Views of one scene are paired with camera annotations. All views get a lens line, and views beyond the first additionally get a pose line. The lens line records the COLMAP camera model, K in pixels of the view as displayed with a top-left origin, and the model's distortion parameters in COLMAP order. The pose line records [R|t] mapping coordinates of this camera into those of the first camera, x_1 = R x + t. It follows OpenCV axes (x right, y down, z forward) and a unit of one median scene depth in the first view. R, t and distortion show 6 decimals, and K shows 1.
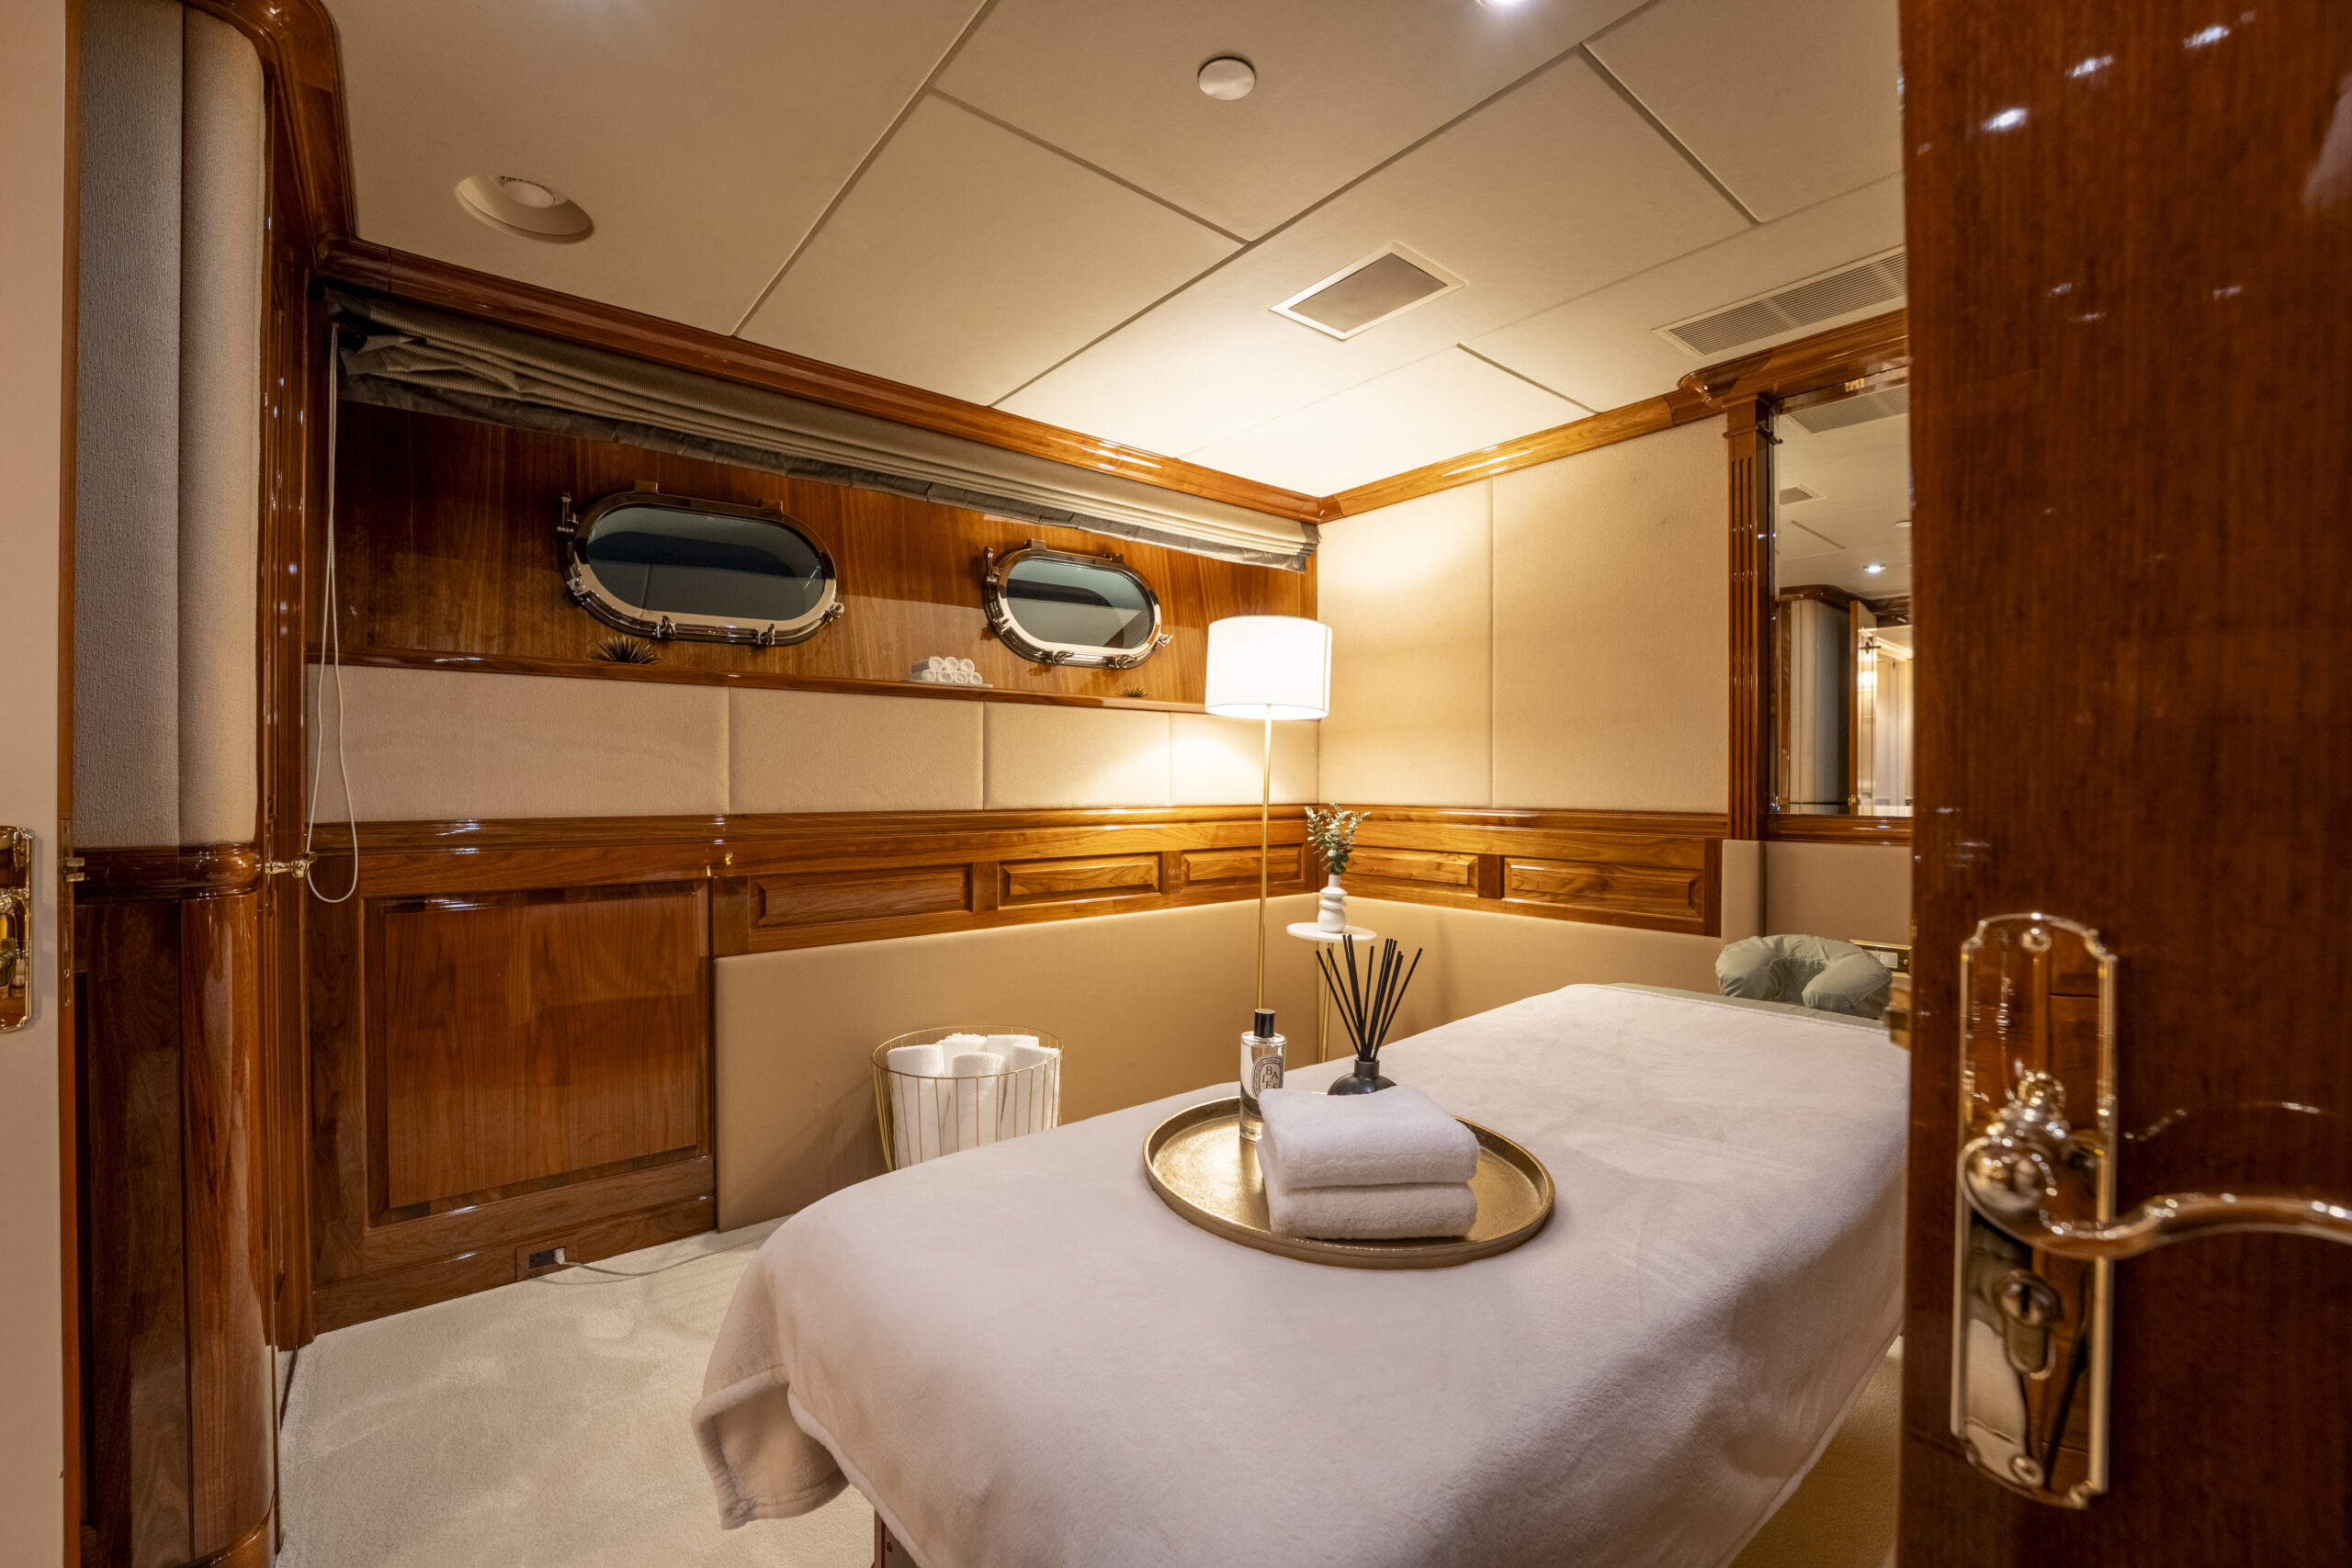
lens RADIAL K [[963.8, 0, 1170.7], [0, 963.8, 781.3], [0, 0, 1]] dist [-0.015372, 0.001768]
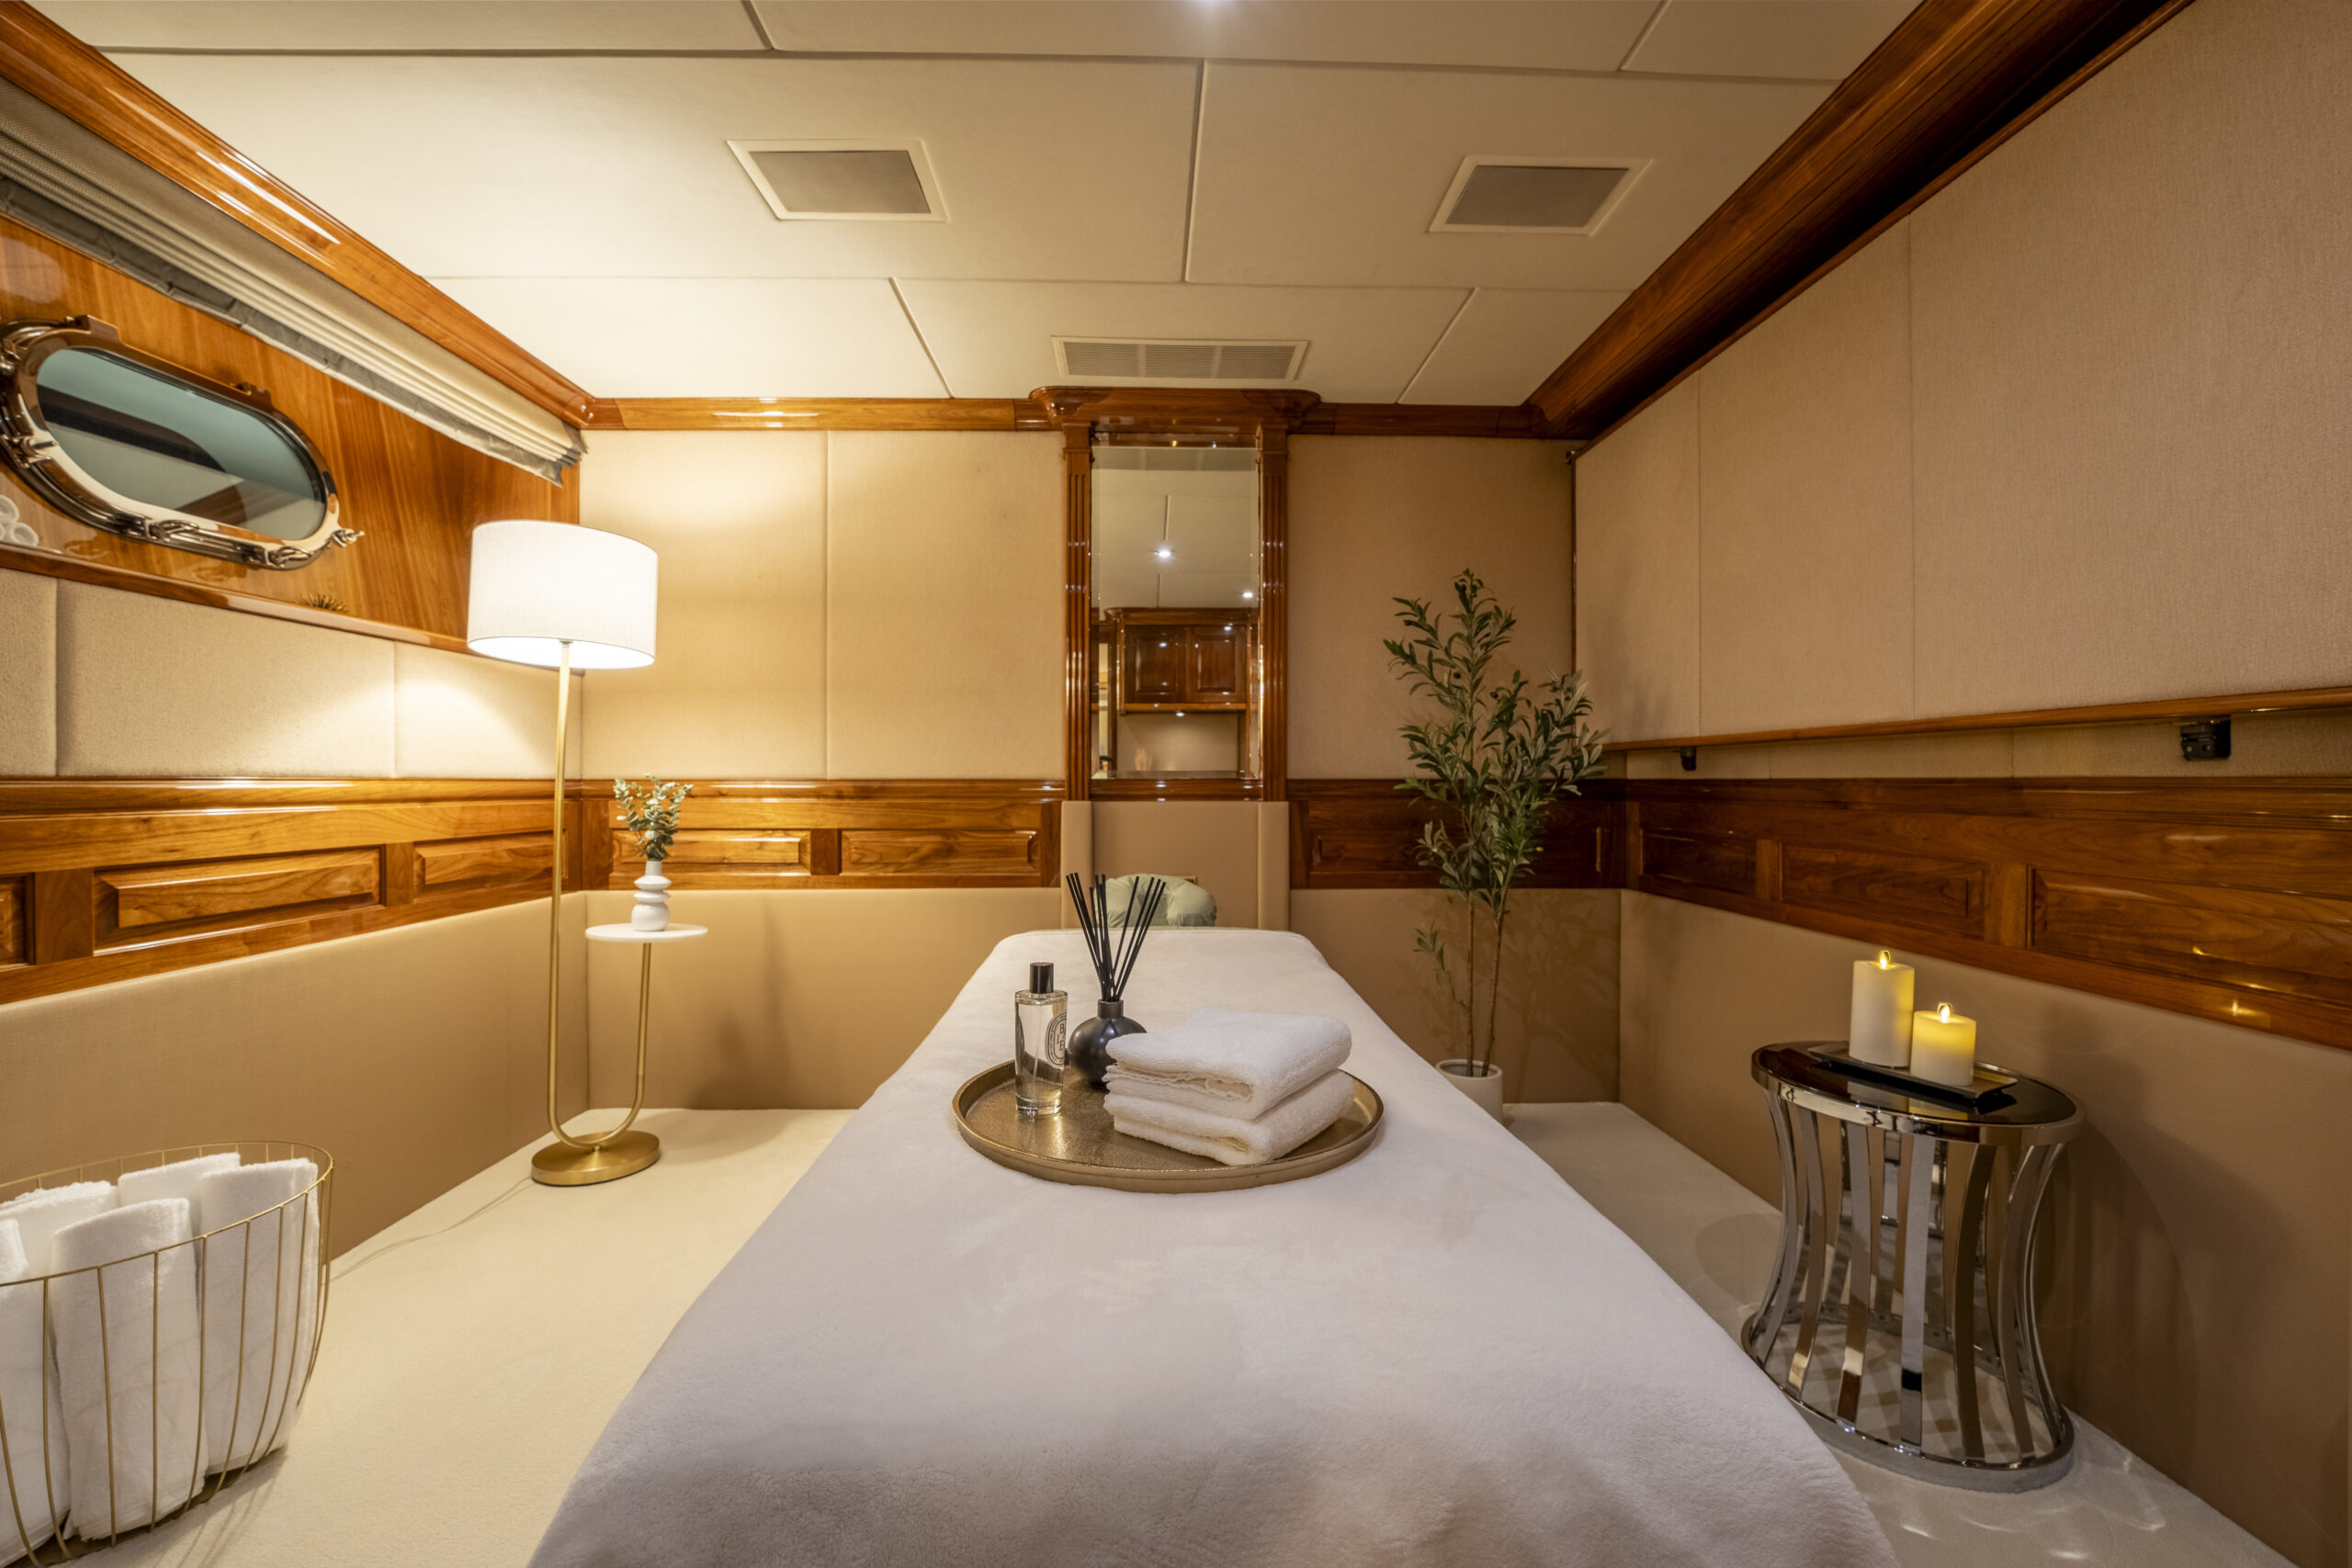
lens RADIAL K [[963.8, 0, 1174.0], [0, 963.8, 783.7], [0, 0, 1]] dist [-0.015372, 0.001768]
pose [[0.612457, -0.002954, 0.790498, -0.205160], [0.000734, 0.999995, 0.003168, 0.028951], [-0.790503, -0.001360, 0.612456, 0.148867]]
